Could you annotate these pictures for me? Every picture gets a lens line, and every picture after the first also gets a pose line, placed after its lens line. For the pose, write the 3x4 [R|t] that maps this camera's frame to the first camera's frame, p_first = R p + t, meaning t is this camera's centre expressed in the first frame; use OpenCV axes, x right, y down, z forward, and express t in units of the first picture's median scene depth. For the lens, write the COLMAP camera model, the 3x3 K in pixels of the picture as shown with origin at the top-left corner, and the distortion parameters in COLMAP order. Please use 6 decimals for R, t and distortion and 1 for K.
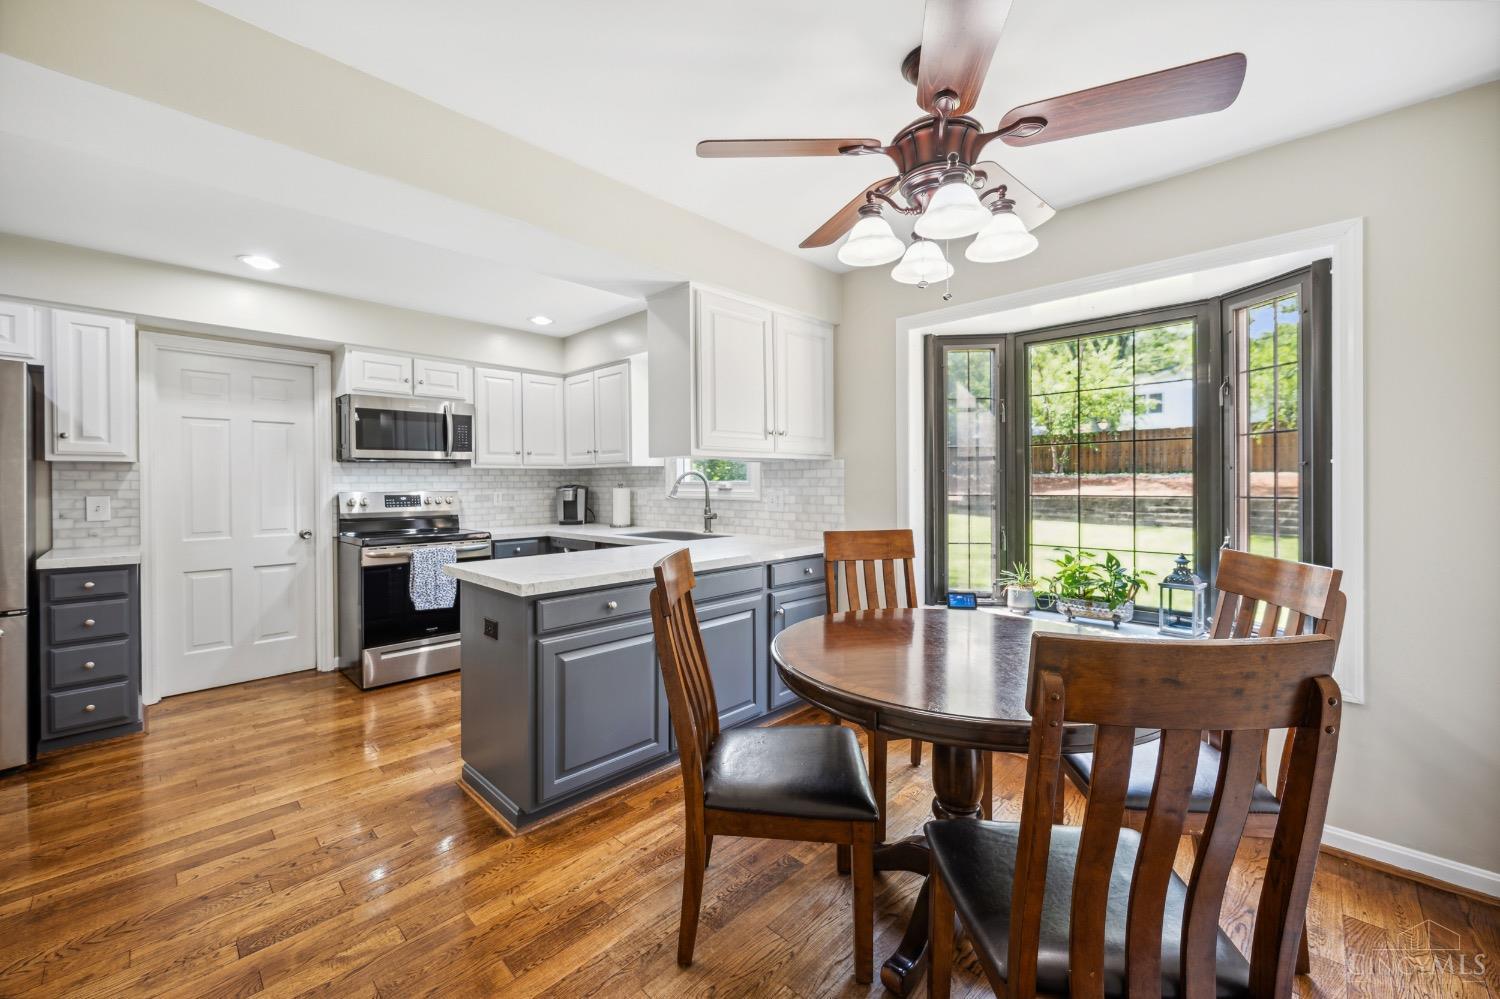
lens RADIAL K [[596.4, 0, 747.2], [0, 596.4, 492.0], [0, 0, 1]] dist [-0.000913, 0.000094]
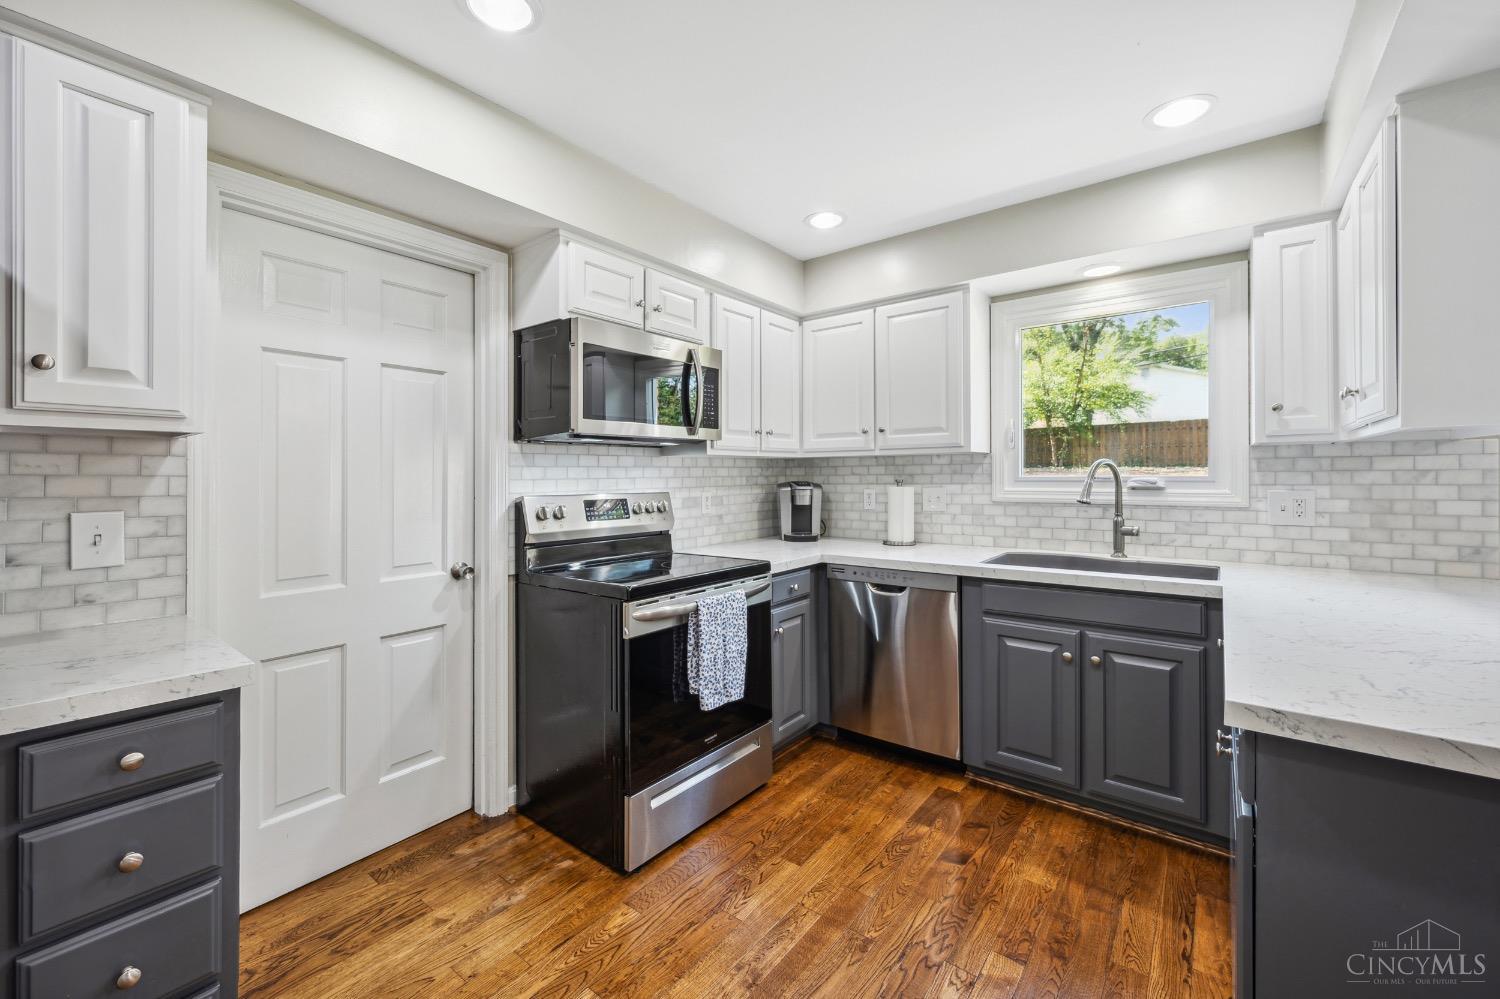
lens RADIAL K [[596.4, 0, 736.0], [0, 596.4, 478.2], [0, 0, 1]] dist [-0.000913, 0.000094]
pose [[0.994428, -0.001480, 0.105408, -0.539251], [0.002891, 0.999908, -0.013234, -0.008465], [-0.105379, 0.013465, 0.994341, 0.413423]]
